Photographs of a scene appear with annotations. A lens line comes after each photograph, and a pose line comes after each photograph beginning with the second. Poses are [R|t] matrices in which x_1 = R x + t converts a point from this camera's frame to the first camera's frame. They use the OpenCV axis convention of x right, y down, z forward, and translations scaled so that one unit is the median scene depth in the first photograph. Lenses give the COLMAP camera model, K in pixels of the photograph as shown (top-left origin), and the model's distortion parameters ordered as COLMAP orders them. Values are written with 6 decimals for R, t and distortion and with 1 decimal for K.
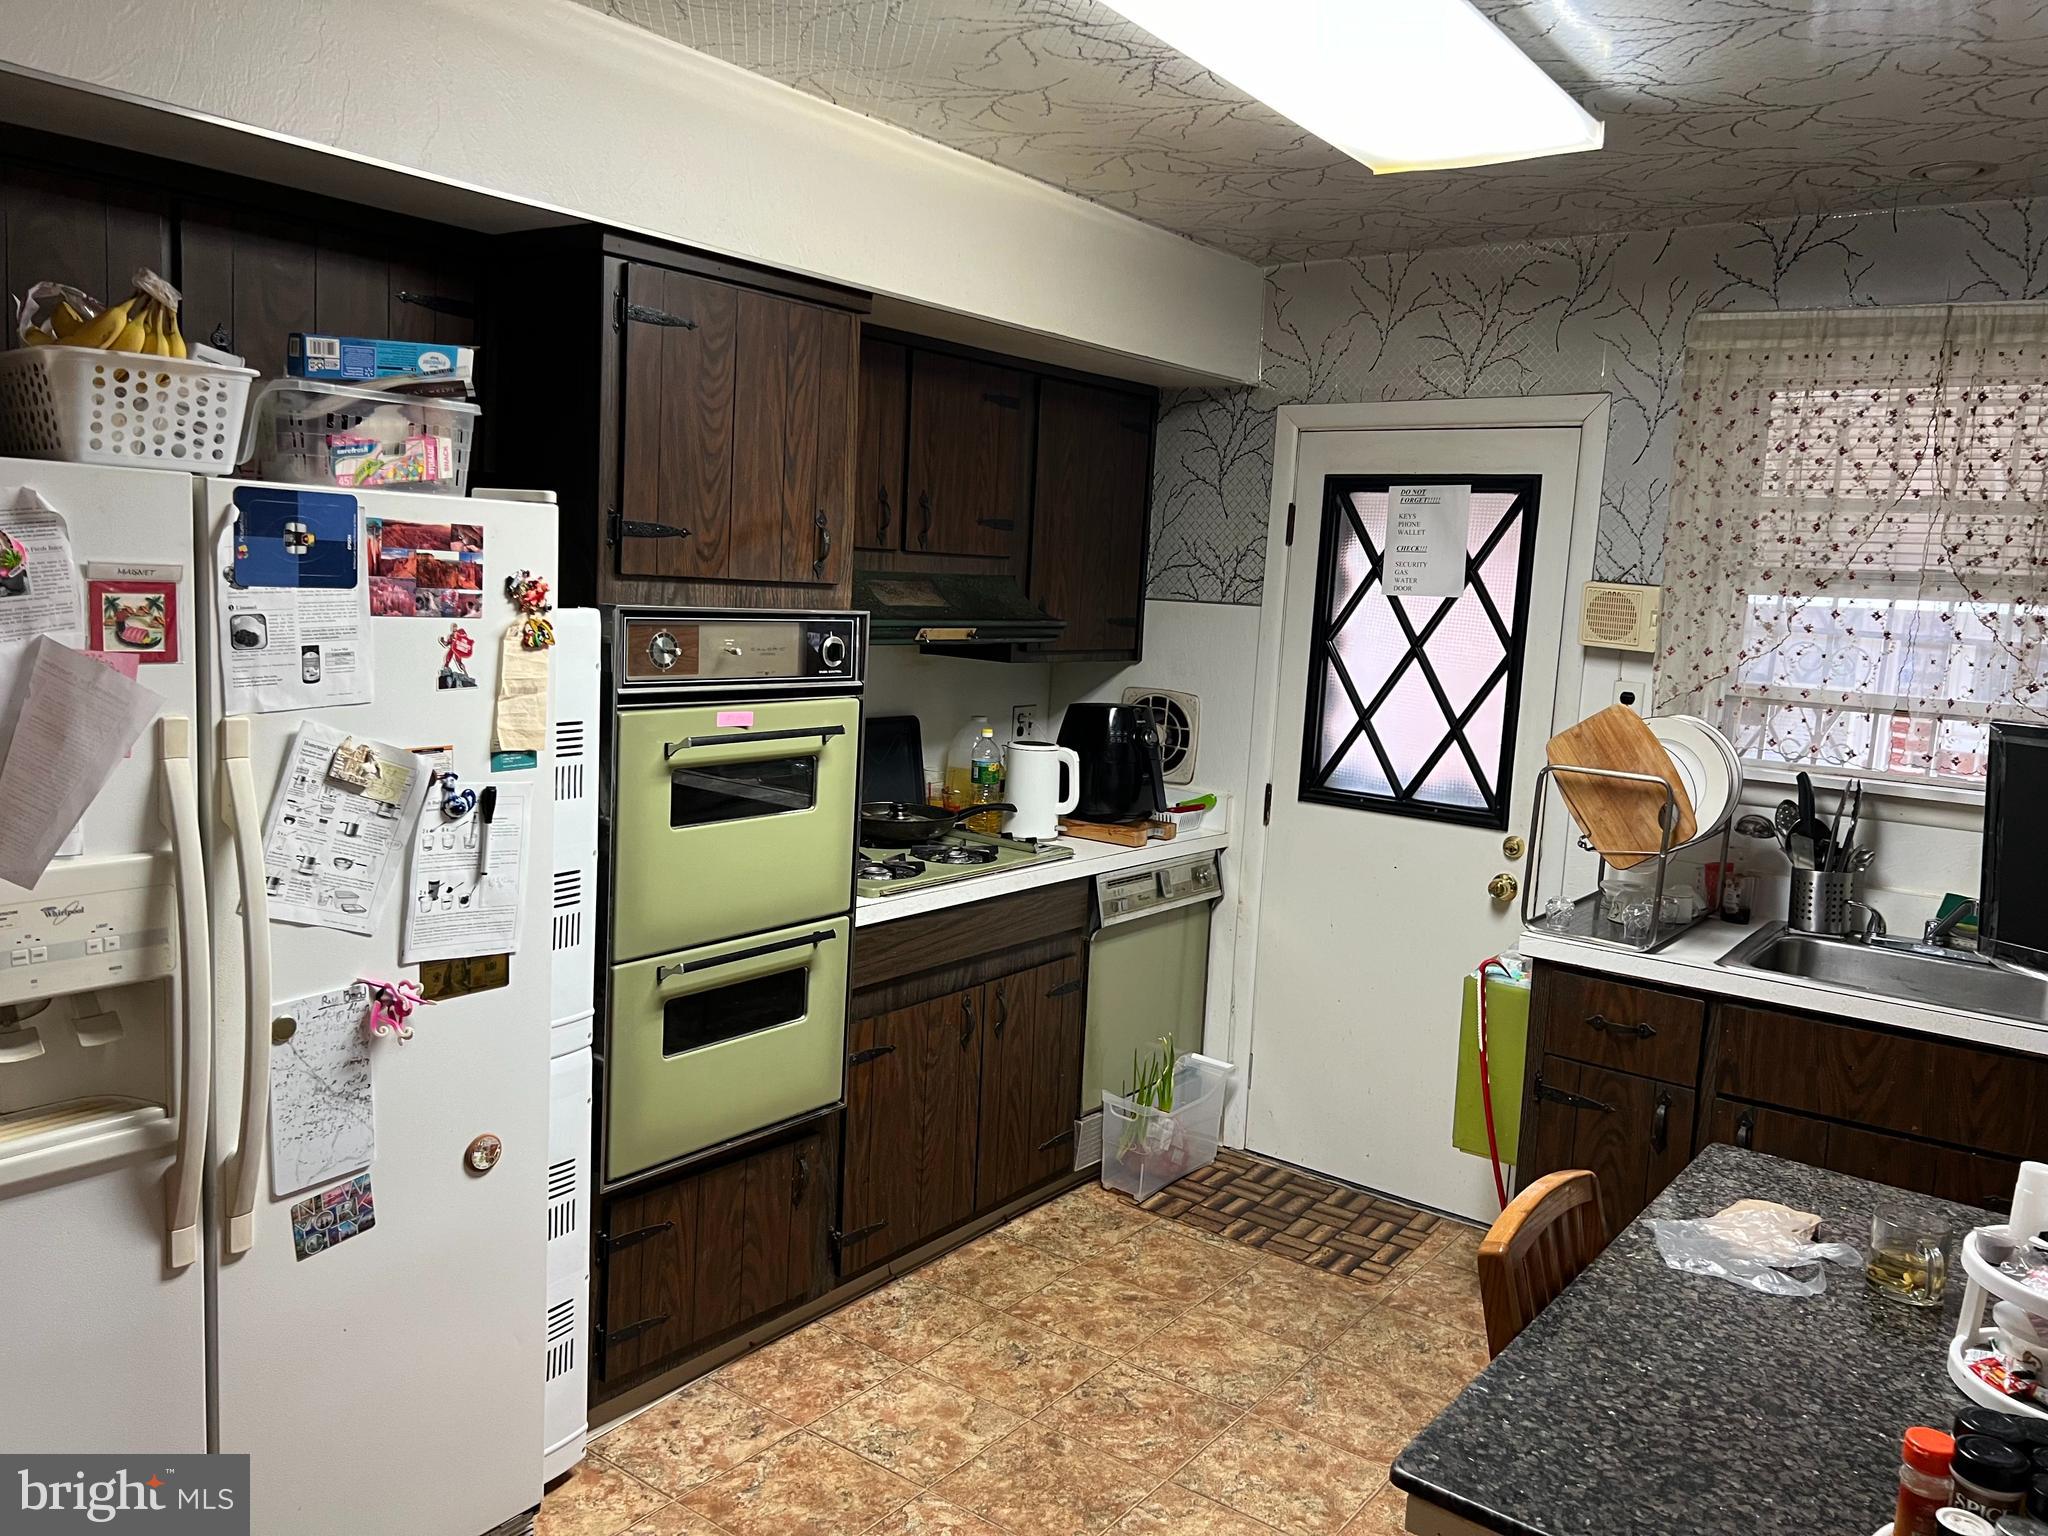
lens RADIAL K [[1533.1, 0, 1017.0], [0, 1533.1, 766.3], [0, 0, 1]] dist [0.051114, -0.056998]
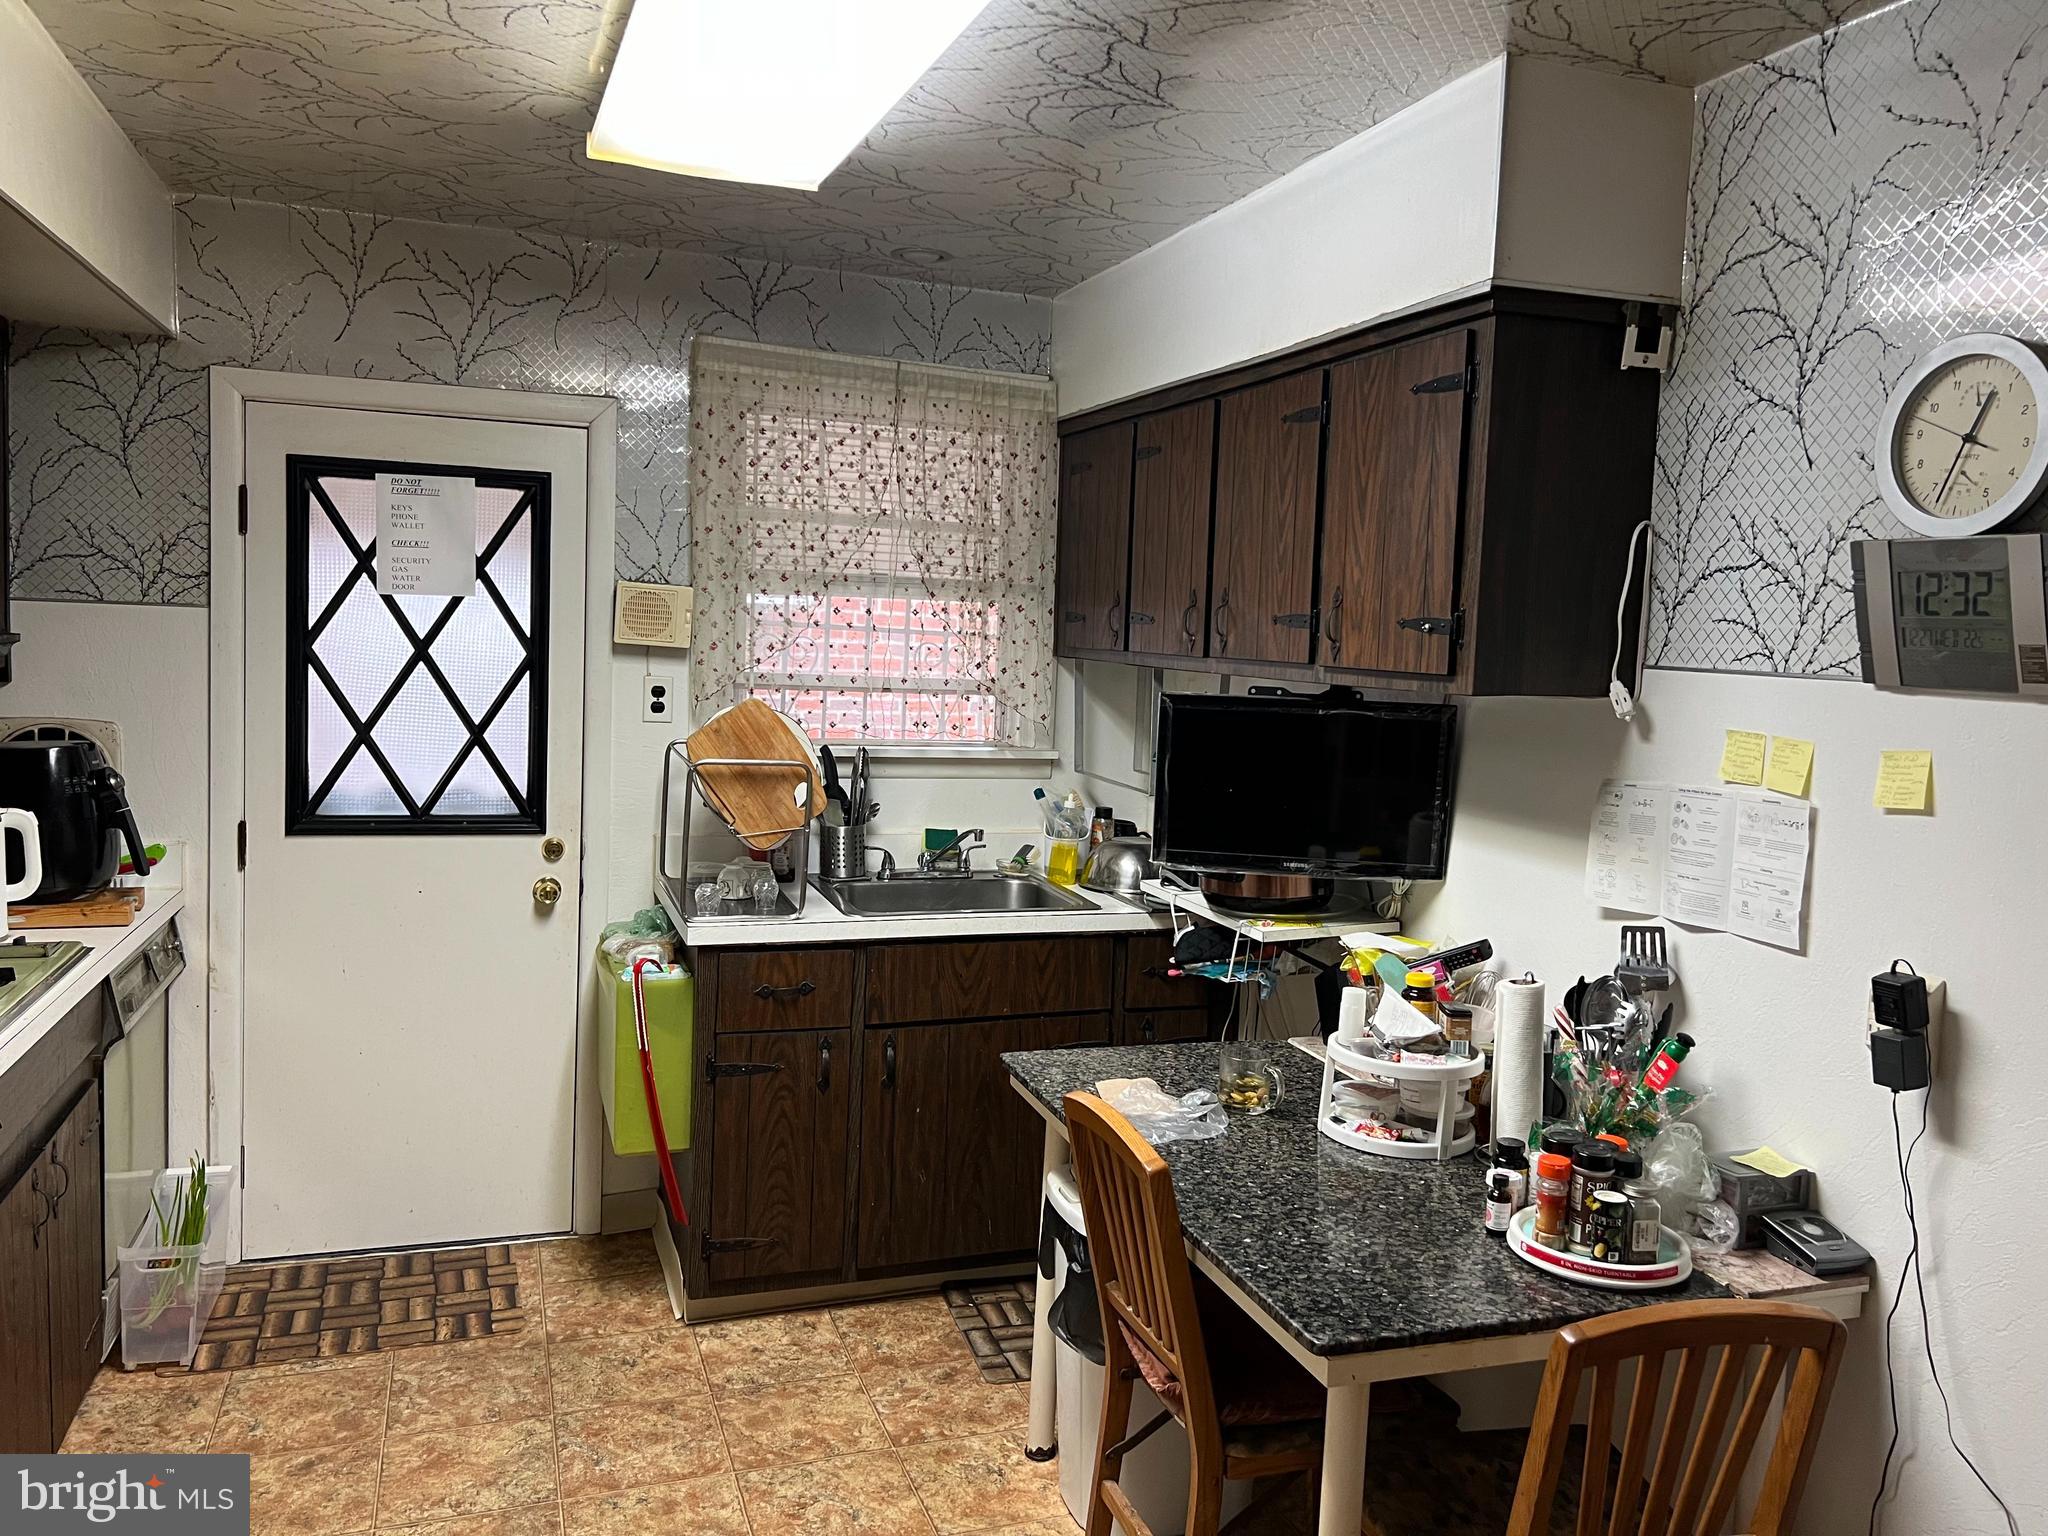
lens RADIAL K [[1533.1, 0, 1017.0], [0, 1533.1, 766.3], [0, 0, 1]] dist [0.051114, -0.056998]
pose [[0.552532, -0.102945, 0.827110, -0.336428], [0.093025, 0.993760, 0.061544, -0.034410], [-0.828284, 0.042937, 0.558661, 0.205230]]
